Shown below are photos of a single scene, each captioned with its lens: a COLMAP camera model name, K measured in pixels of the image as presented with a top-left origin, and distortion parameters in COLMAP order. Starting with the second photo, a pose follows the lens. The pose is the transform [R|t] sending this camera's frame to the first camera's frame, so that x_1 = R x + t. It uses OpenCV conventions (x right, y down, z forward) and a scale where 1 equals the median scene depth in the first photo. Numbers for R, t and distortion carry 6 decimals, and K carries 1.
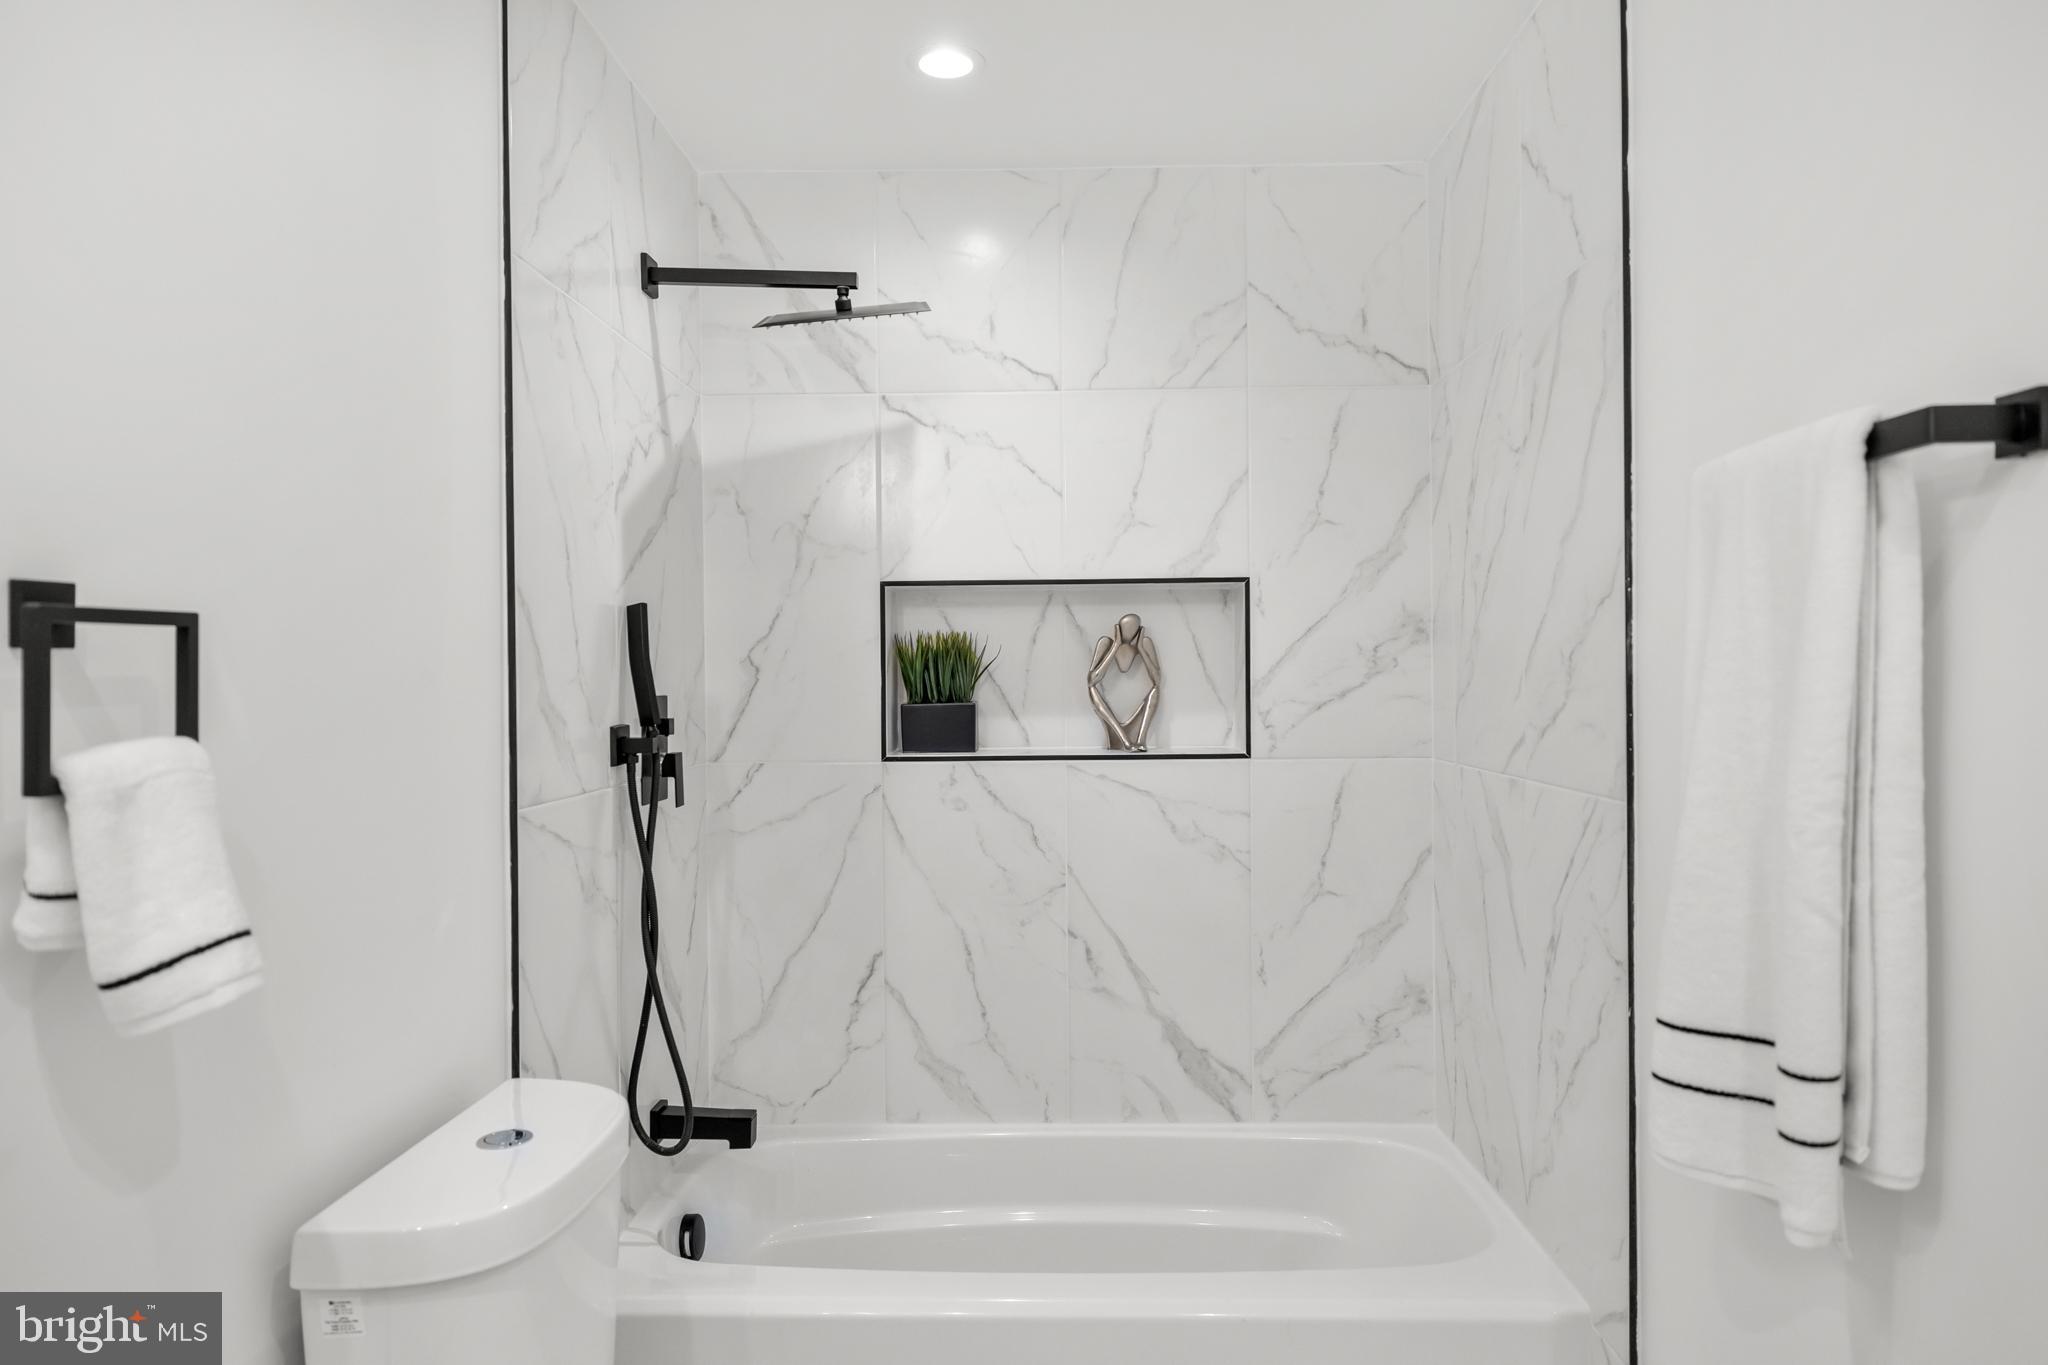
lens RADIAL K [[1341.8, 0, 1066.6], [0, 1341.8, 683.6], [0, 0, 1]] dist [-0.016355, 0.007127]
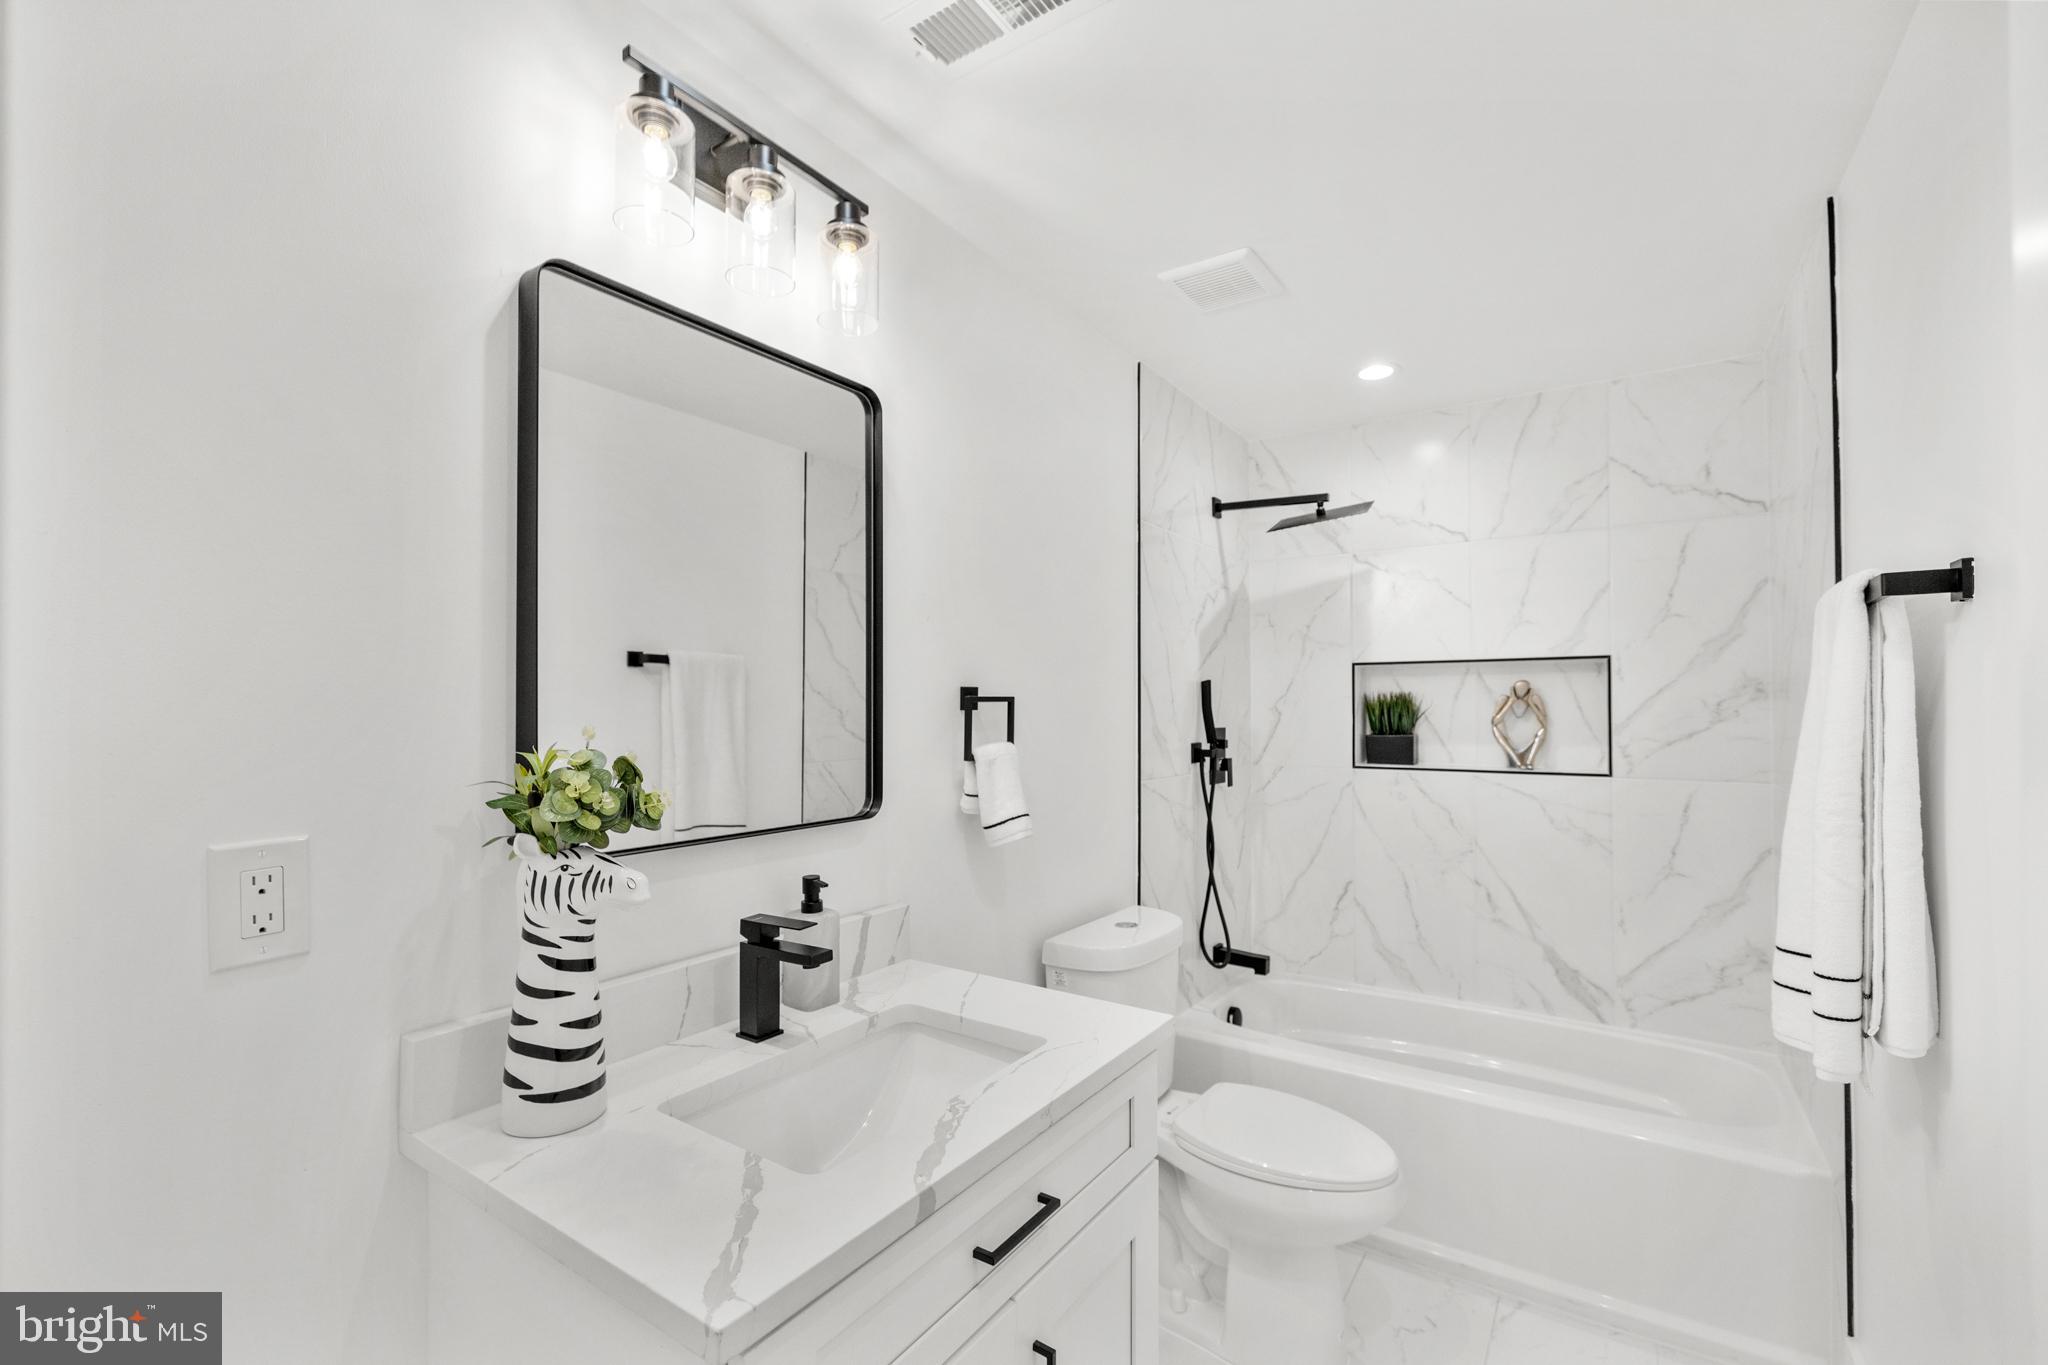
lens RADIAL K [[880.3, 0, 1019.3], [0, 880.3, 700.5], [0, 0, 1]] dist [-0.002217, 0.002558]
pose [[0.840844, 0.002561, -0.541272, 0.114031], [-0.012459, 0.999815, -0.014625, -0.006723], [0.541135, 0.019041, 0.840720, -0.174772]]
